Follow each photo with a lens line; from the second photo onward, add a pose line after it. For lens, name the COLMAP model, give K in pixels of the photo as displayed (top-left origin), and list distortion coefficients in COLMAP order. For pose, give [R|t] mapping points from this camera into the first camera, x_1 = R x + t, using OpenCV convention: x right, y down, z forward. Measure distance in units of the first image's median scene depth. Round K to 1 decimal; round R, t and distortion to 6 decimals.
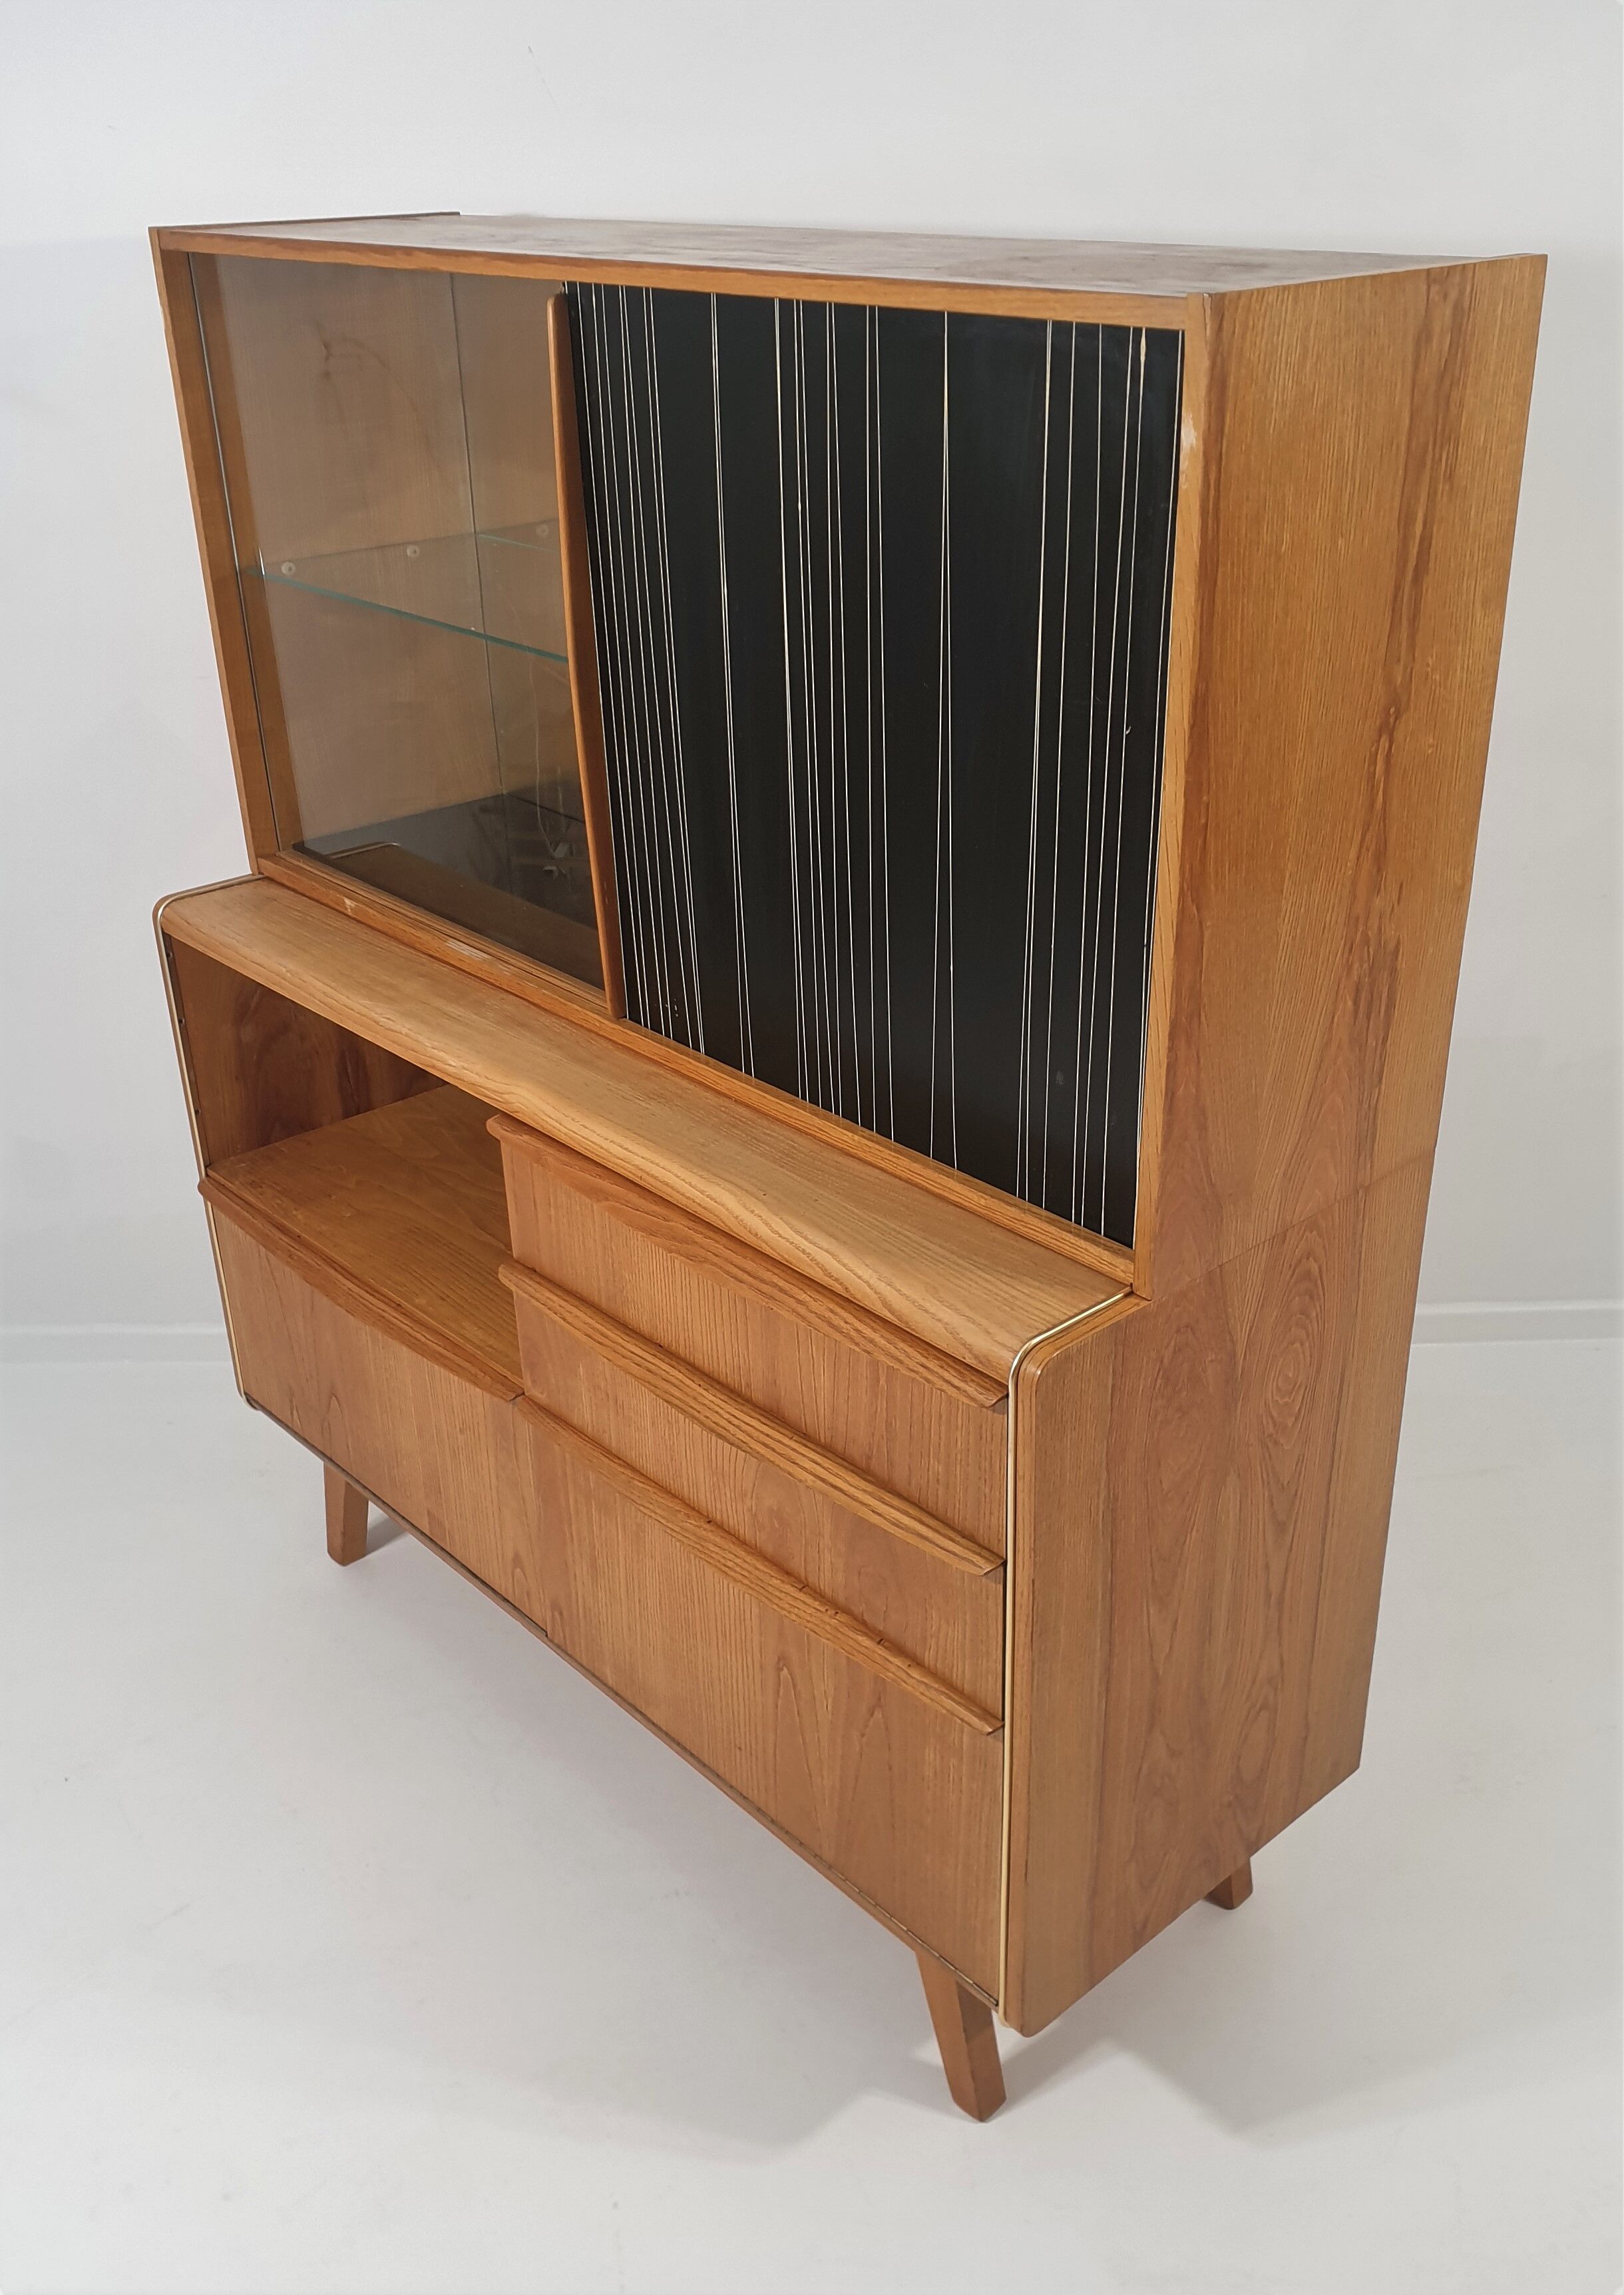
lens RADIAL K [[2059.0, 0, 842.6], [0, 2059.0, 1198.6], [0, 0, 1]] dist [0.066459, -0.079339]
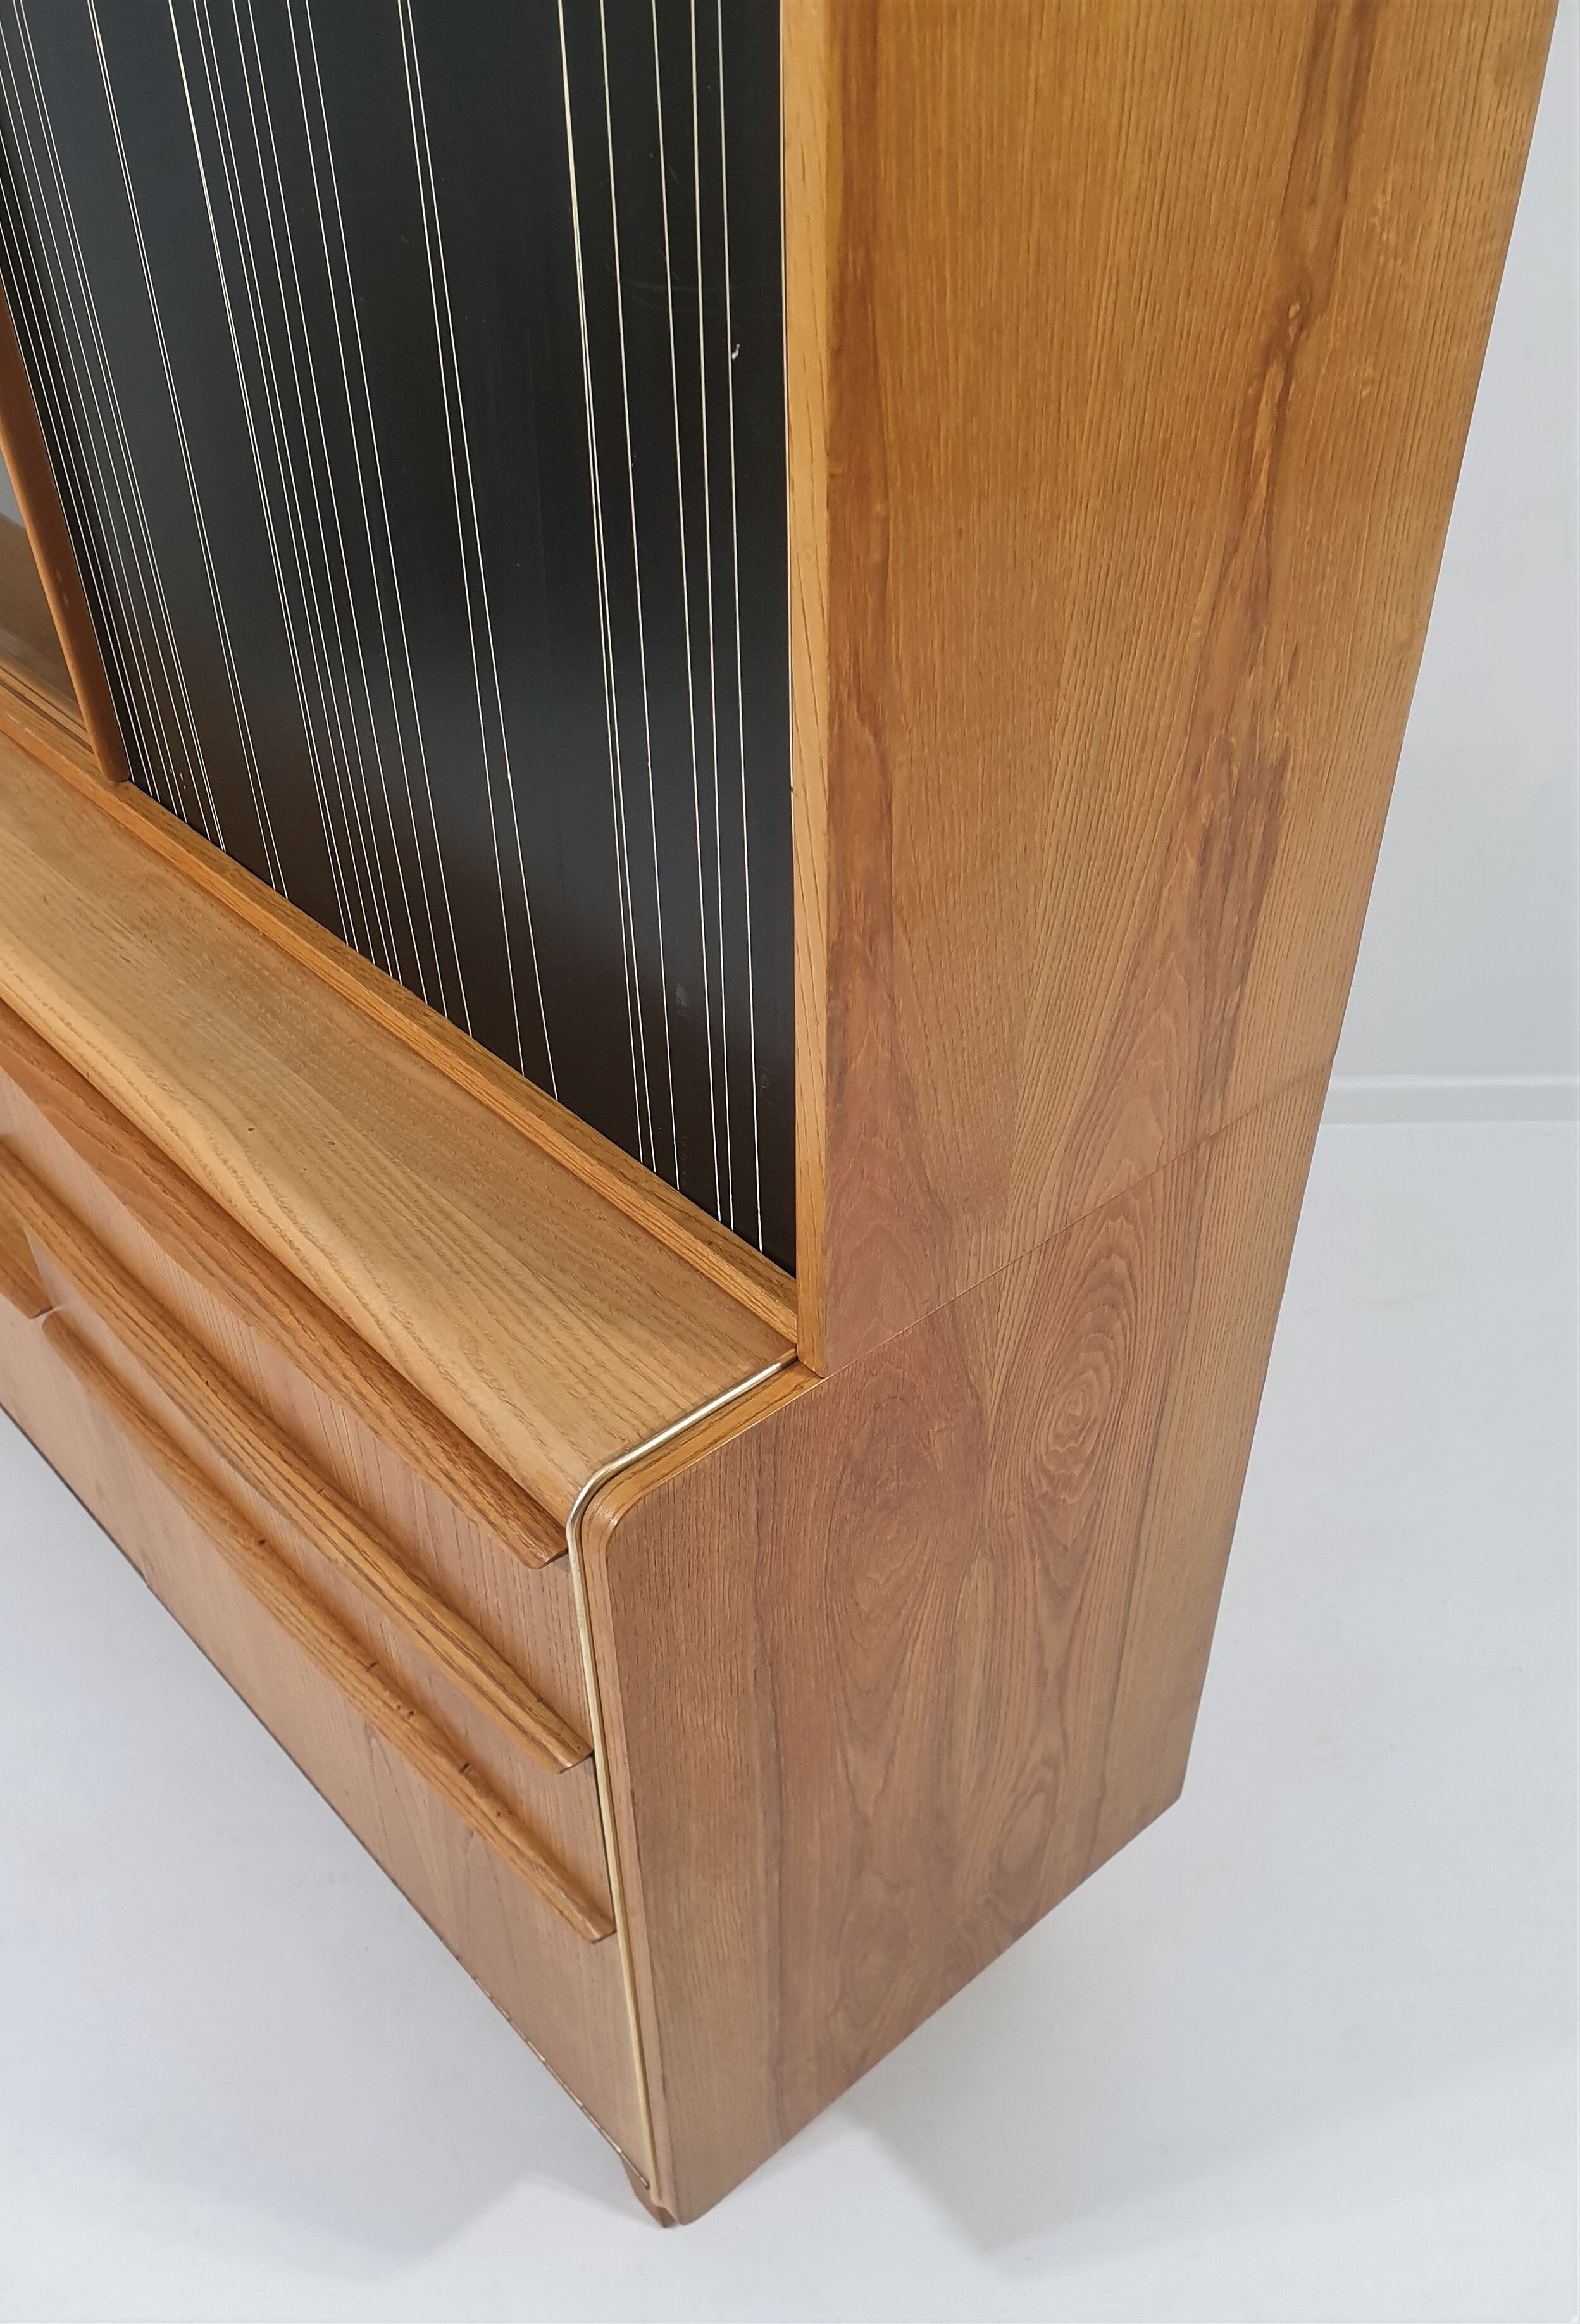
lens RADIAL K [[1999.0, 0, 789.9], [0, 1999.0, 1310.3], [0, 0, 1]] dist [0.036092, -0.019822]
pose [[0.999868, 0.016045, -0.002639, 0.132786], [-0.014834, 0.966549, 0.256053, -0.111406], [0.006659, -0.255980, 0.966659, 0.415756]]
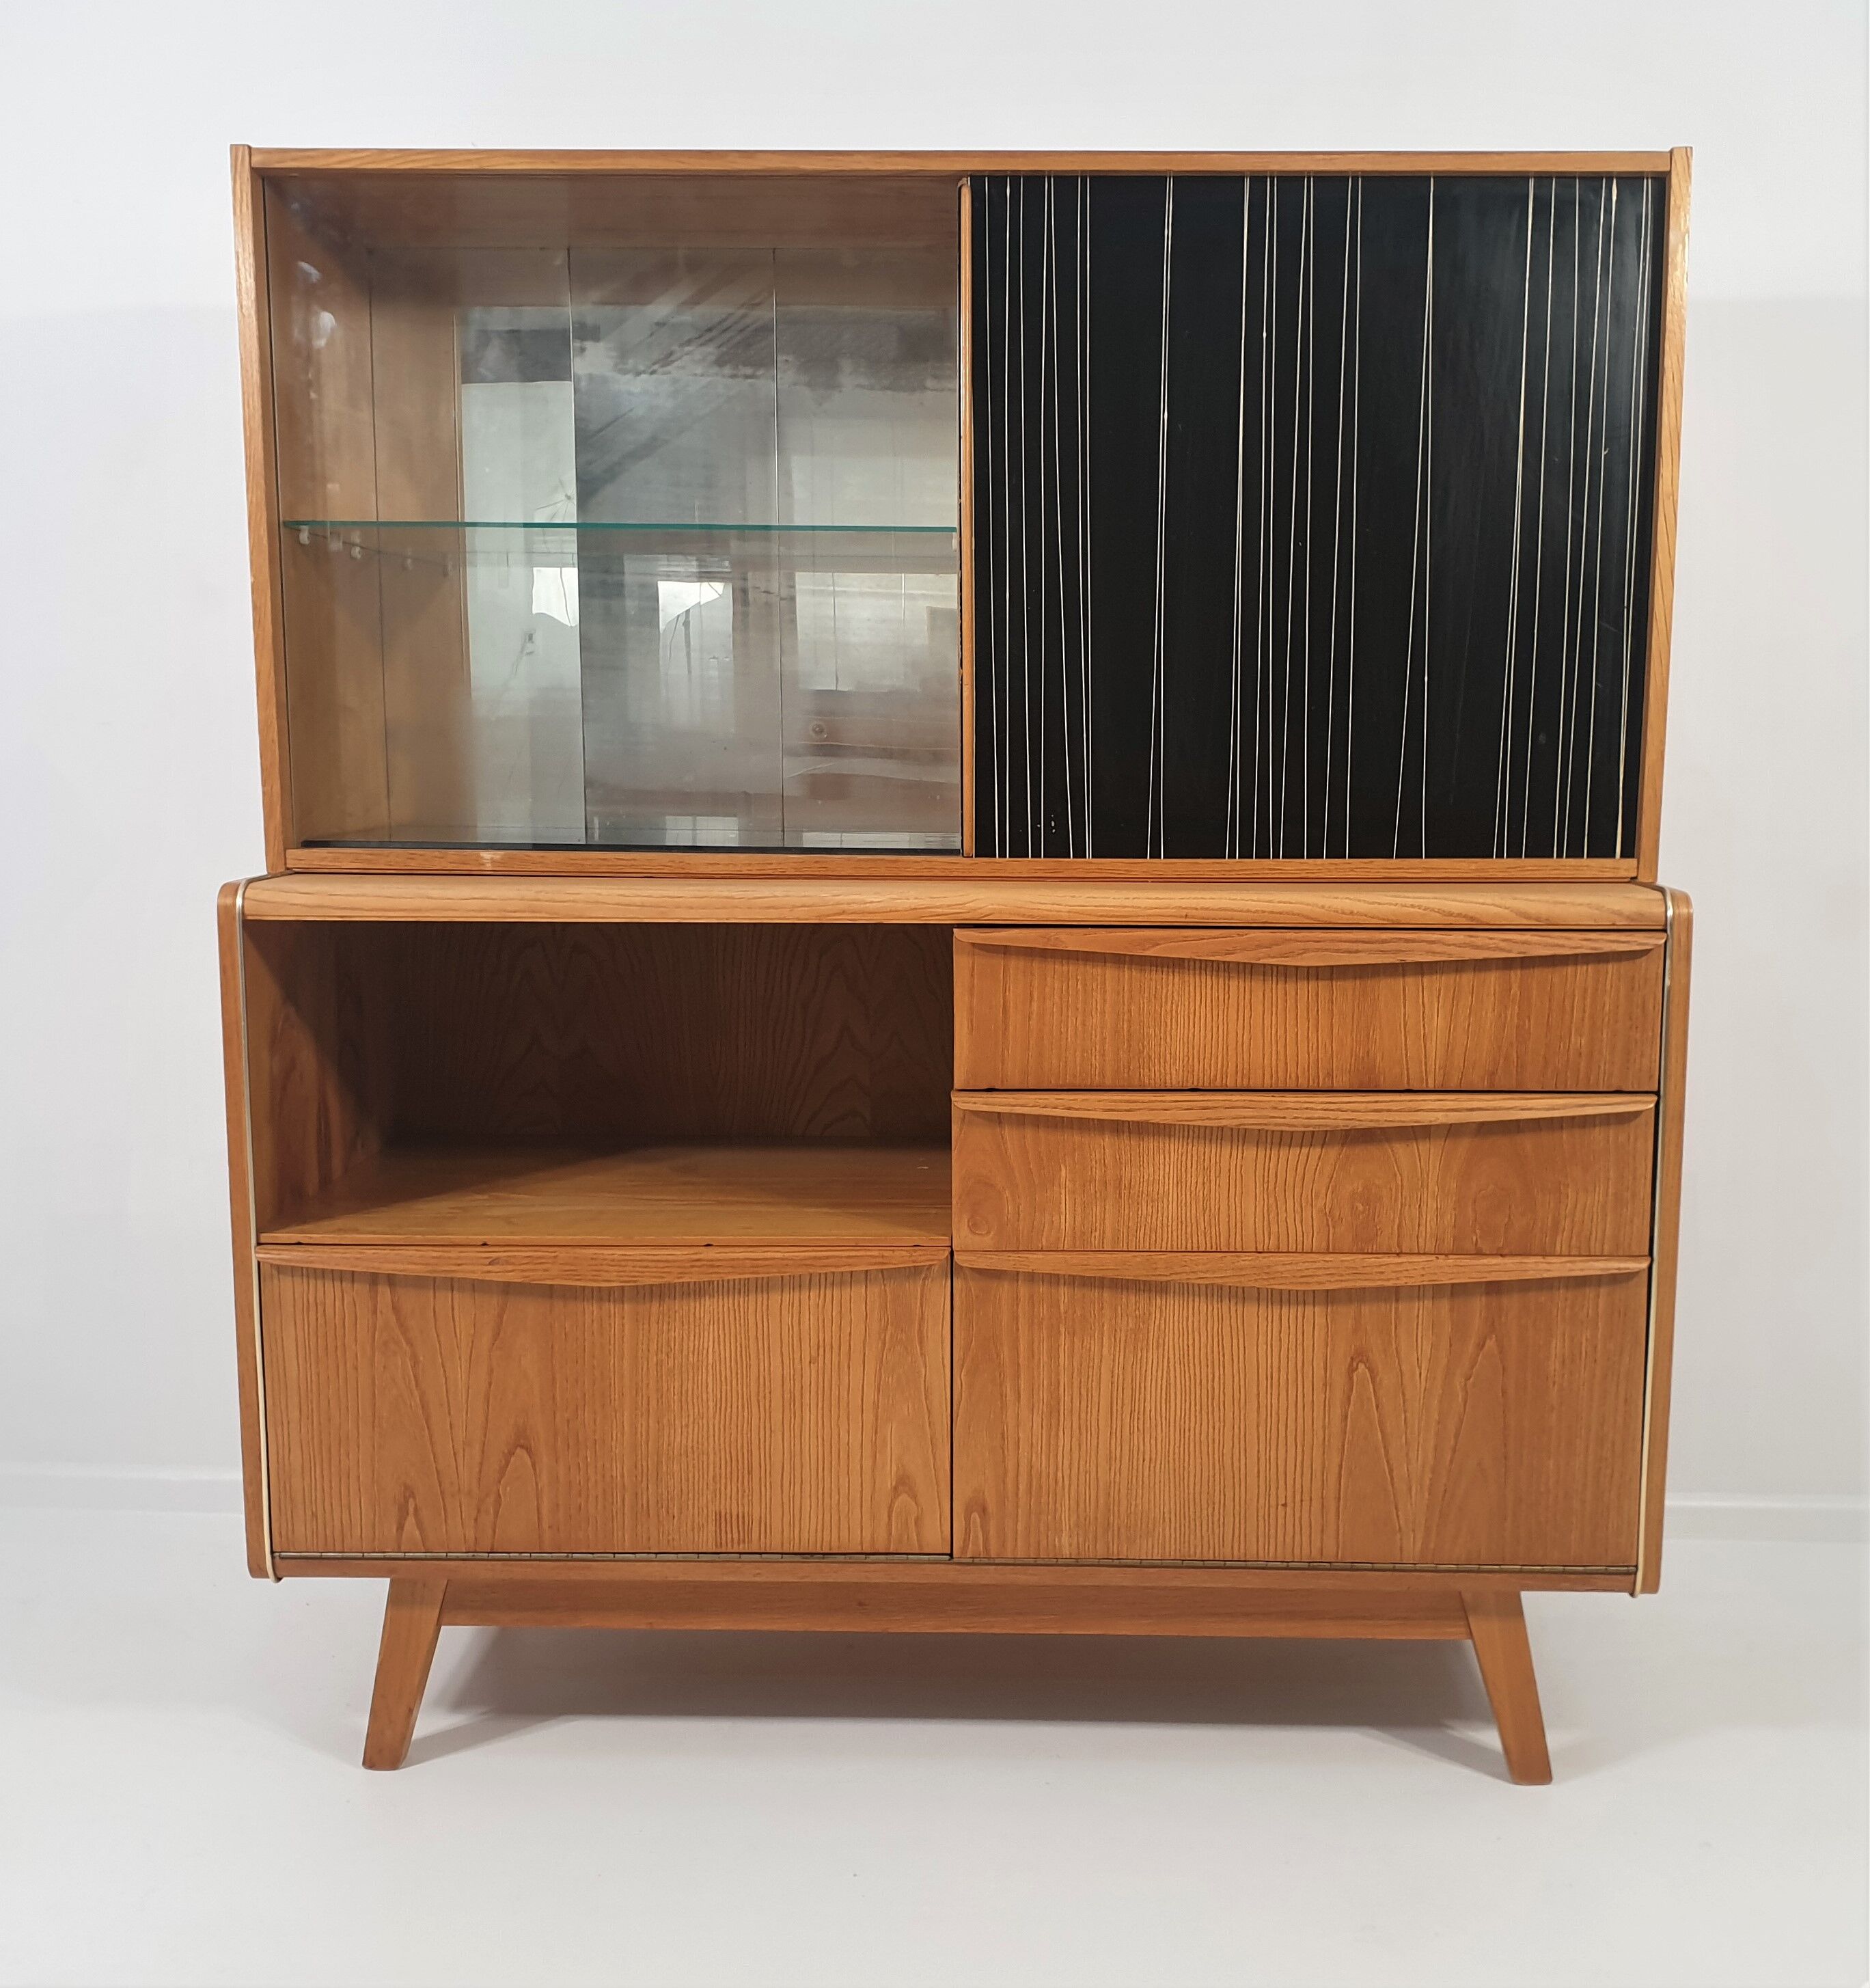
lens RADIAL K [[2140.9, 0, 1027.1], [0, 2140.9, 1041.6], [0, 0, 1]] dist [0.078848, 0.000000]
pose [[0.685098, -0.081015, 0.723932, -1.063431], [0.321562, 0.925362, -0.200755, 0.272649], [-0.653635, 0.370325, 0.660015, 0.366140]]
